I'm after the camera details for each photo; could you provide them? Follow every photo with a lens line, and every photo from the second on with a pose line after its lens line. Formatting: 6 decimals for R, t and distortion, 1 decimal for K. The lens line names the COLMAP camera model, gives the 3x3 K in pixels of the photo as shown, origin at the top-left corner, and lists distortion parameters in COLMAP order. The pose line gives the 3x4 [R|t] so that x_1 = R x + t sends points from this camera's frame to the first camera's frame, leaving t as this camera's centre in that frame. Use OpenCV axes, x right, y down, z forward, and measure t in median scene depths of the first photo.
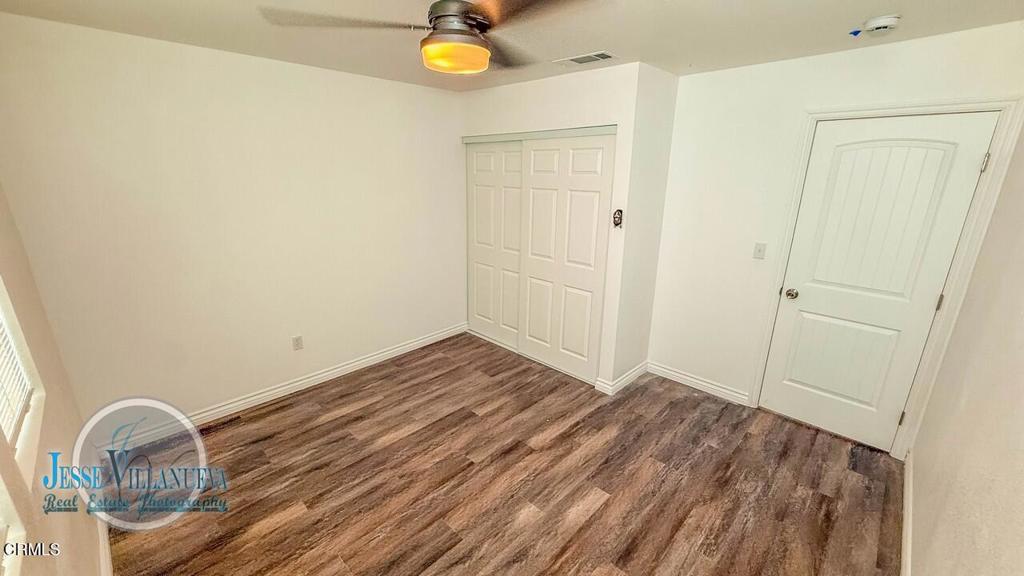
lens RADIAL K [[409.9, 0, 507.8], [0, 409.9, 294.8], [0, 0, 1]] dist [0.001599, -0.000012]
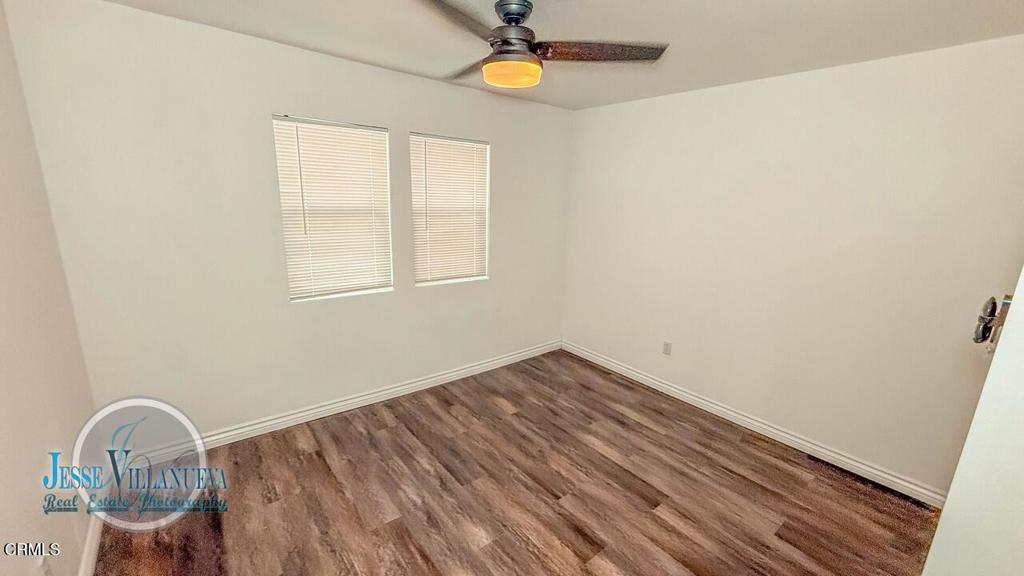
lens RADIAL K [[409.9, 0, 510.1], [0, 409.9, 289.6], [0, 0, 1]] dist [0.001599, -0.000012]
pose [[-0.122224, 0.216713, -0.968554, 0.629430], [-0.325228, 0.913245, 0.245379, -0.175602], [0.937703, 0.344992, -0.041139, 0.698942]]
